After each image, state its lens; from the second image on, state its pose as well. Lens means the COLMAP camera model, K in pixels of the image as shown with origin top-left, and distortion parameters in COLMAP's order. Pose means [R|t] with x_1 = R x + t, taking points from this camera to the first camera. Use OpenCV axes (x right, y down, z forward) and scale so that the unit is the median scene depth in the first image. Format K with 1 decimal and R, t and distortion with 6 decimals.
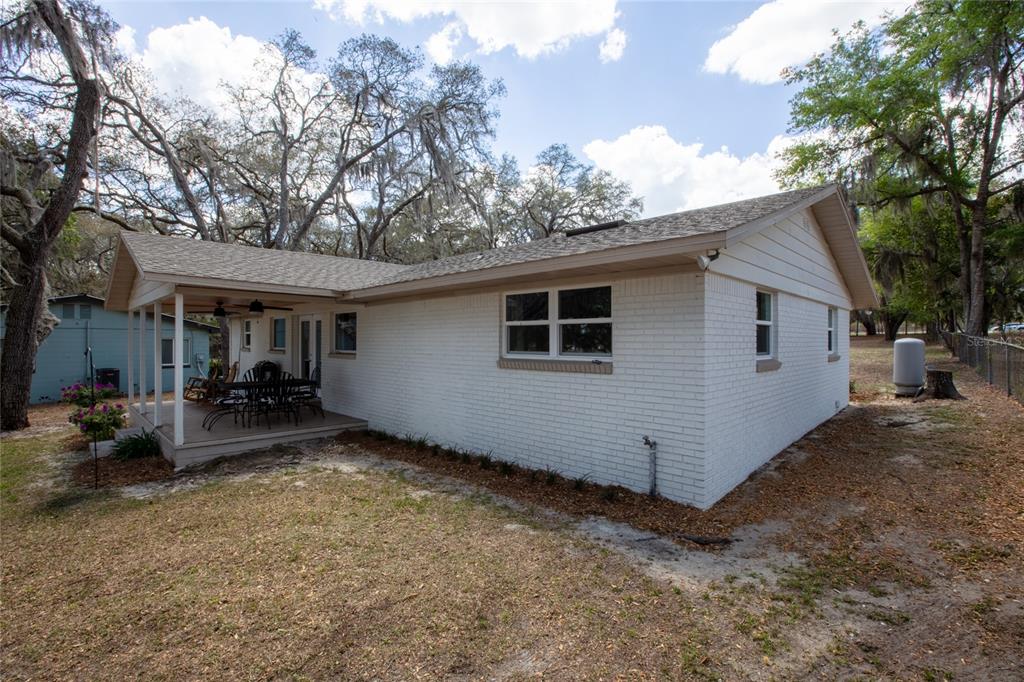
lens RADIAL K [[468.0, 0, 479.4], [0, 468.0, 340.7], [0, 0, 1]] dist [0.000044, 0.001062]
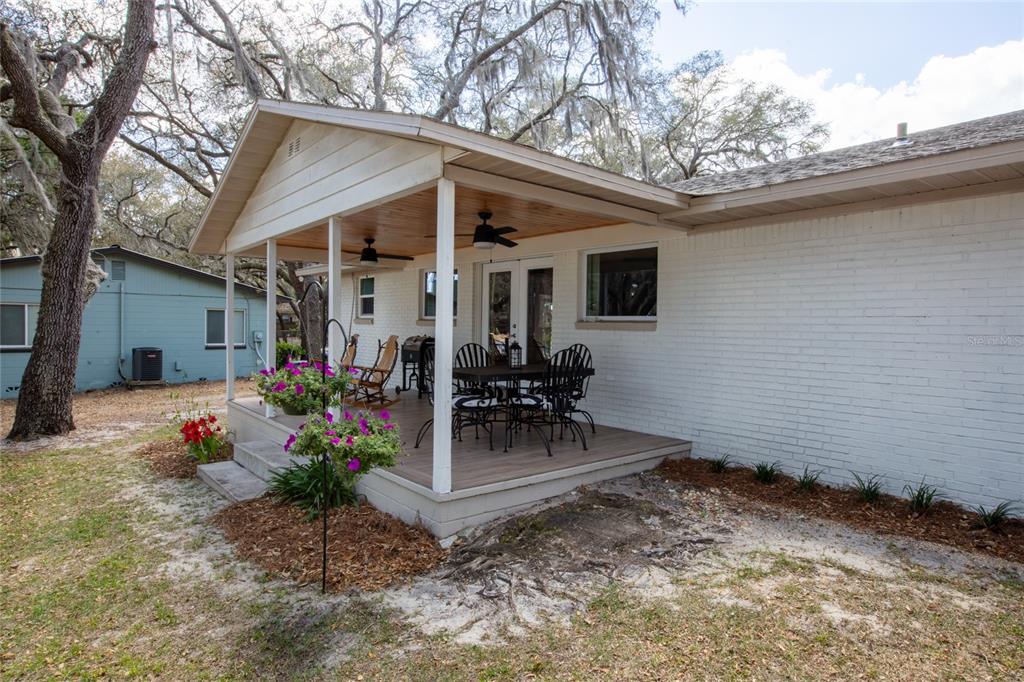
lens RADIAL K [[581.8, 0, 512.0], [0, 581.8, 342.0], [0, 0, 1]] dist [-0.005896, 0.002161]
pose [[0.998027, 0.013143, -0.061396, -0.297278], [-0.011068, 0.999360, 0.034017, 0.023903], [0.061804, -0.033270, 0.997534, 0.221442]]
